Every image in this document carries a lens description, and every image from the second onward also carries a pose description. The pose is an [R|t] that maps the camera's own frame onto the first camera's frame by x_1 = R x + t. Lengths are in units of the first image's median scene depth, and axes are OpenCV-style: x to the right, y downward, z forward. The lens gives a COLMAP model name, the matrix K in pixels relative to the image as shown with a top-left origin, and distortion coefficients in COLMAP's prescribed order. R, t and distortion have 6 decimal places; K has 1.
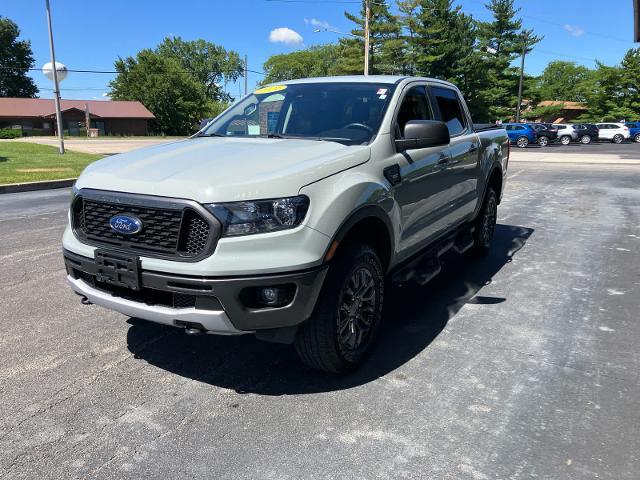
lens RADIAL K [[524.7, 0, 308.8], [0, 524.7, 246.3], [0, 0, 1]] dist [0.014256, -0.022733]
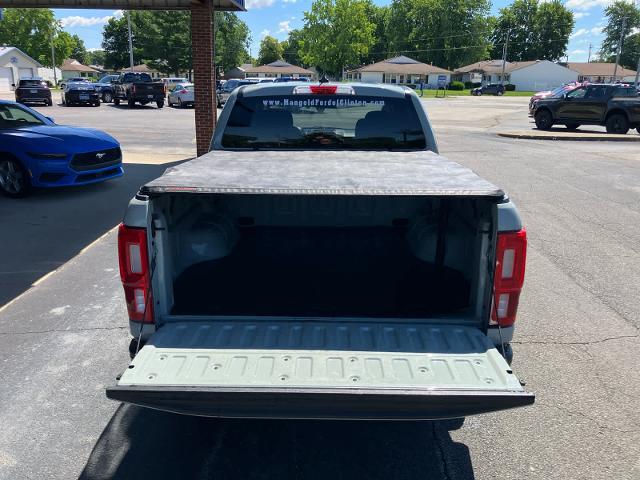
lens RADIAL K [[524.7, 0, 312.7], [0, 524.7, 246.4], [0, 0, 1]] dist [0.014256, -0.022733]
pose [[-0.867144, 0.141895, -0.477418, 0.042342], [-0.122757, 0.868097, 0.480976, -0.036235], [0.482693, 0.475681, -0.735346, 0.127375]]
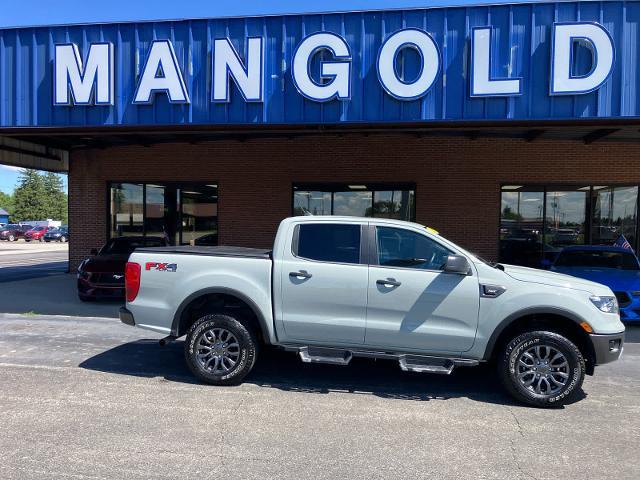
lens RADIAL K [[524.7, 0, 316.1], [0, 524.7, 243.6], [0, 0, 1]] dist [0.014256, -0.022733]
pose [[-0.383352, -0.032131, 0.923043, -0.075328], [0.186713, 0.976064, 0.111521, -0.029975], [-0.904533, 0.215095, -0.368177, 0.112454]]
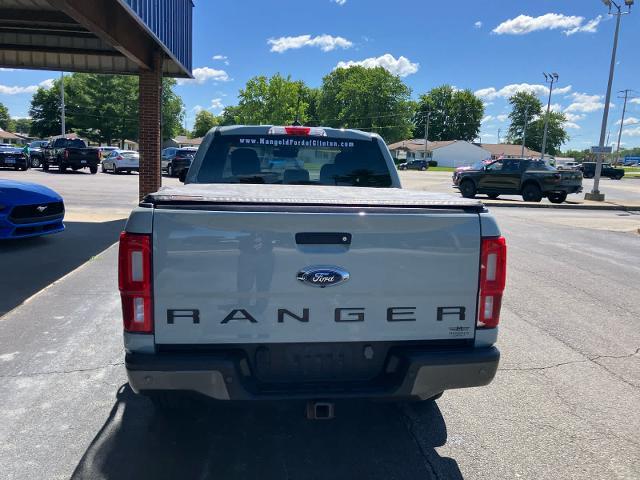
lens RADIAL K [[524.7, 0, 324.1], [0, 524.7, 237.4], [0, 0, 1]] dist [0.014256, -0.022733]
pose [[-0.784615, 0.066753, -0.616380, 0.047365], [-0.174118, 0.930449, 0.322408, -0.032620], [0.595032, 0.360289, -0.718421, 0.128015]]
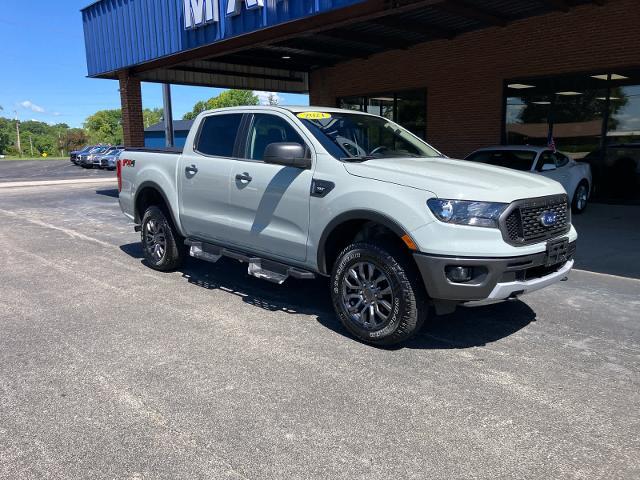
lens RADIAL K [[524.7, 0, 313.9], [0, 524.7, 245.0], [0, 0, 1]] dist [0.014256, -0.022733]
pose [[0.270183, -0.176195, 0.946550, -0.072563], [0.220764, 0.968257, 0.117221, -0.010836], [-0.937157, 0.177293, 0.300504, 0.046709]]
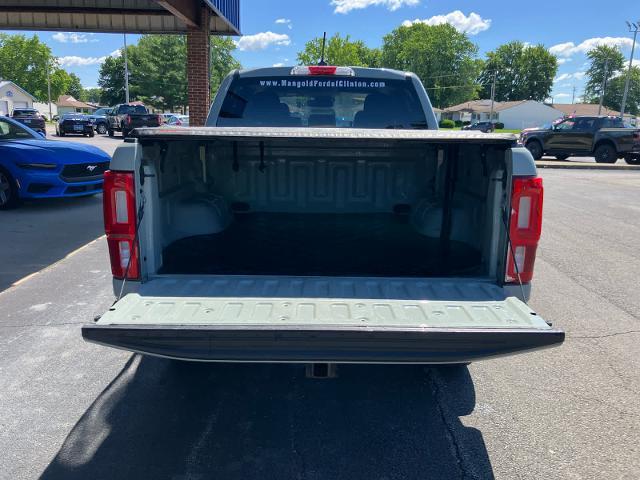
lens RADIAL K [[524.7, 0, 318.4], [0, 524.7, 244.1], [0, 0, 1]] dist [0.014256, -0.022733]
pose [[-0.855345, 0.102325, -0.507853, 0.042218], [-0.136482, 0.901161, 0.411439, -0.030392], [0.499758, 0.421235, -0.756837, 0.127584]]
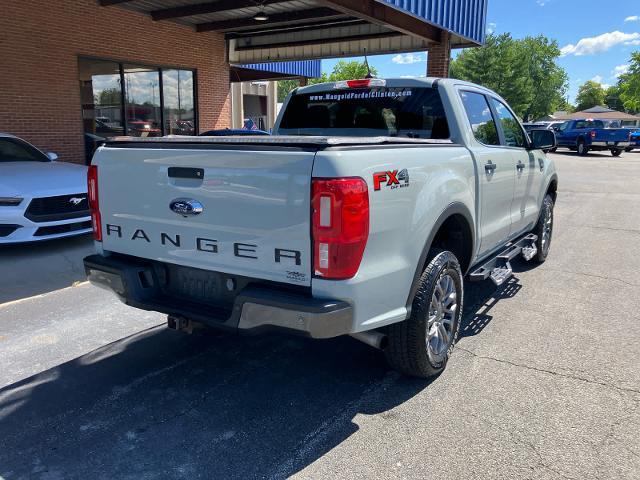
lens RADIAL K [[524.7, 0, 318.4], [0, 524.7, 240.8], [0, 0, 1]] dist [0.014256, -0.022733]
pose [[-0.999463, -0.005669, 0.032285, 0.015957], [0.008541, 0.905873, 0.423464, -0.033191], [-0.031647, 0.423512, -0.905338, 0.139746]]
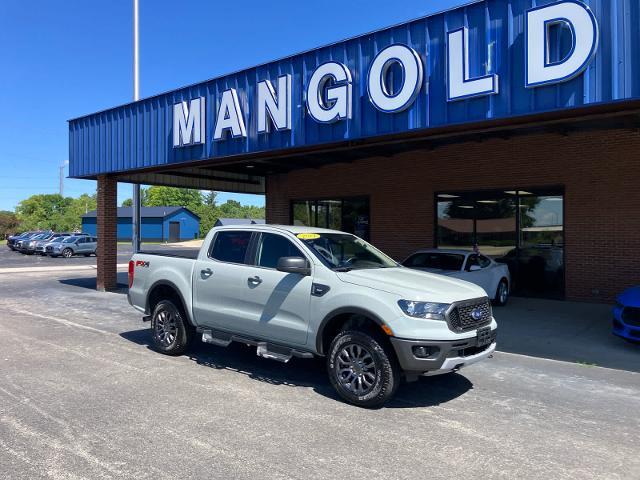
lens RADIAL K [[524.7, 0, 316.8], [0, 524.7, 236.1], [0, 0, 1]] dist [0.014256, -0.022733]
pose [[0.149908, 0.004245, 0.988691, -0.097117], [0.205911, 0.977929, -0.035420, -0.015555], [-0.967020, 0.208892, 0.145725, 0.049314]]
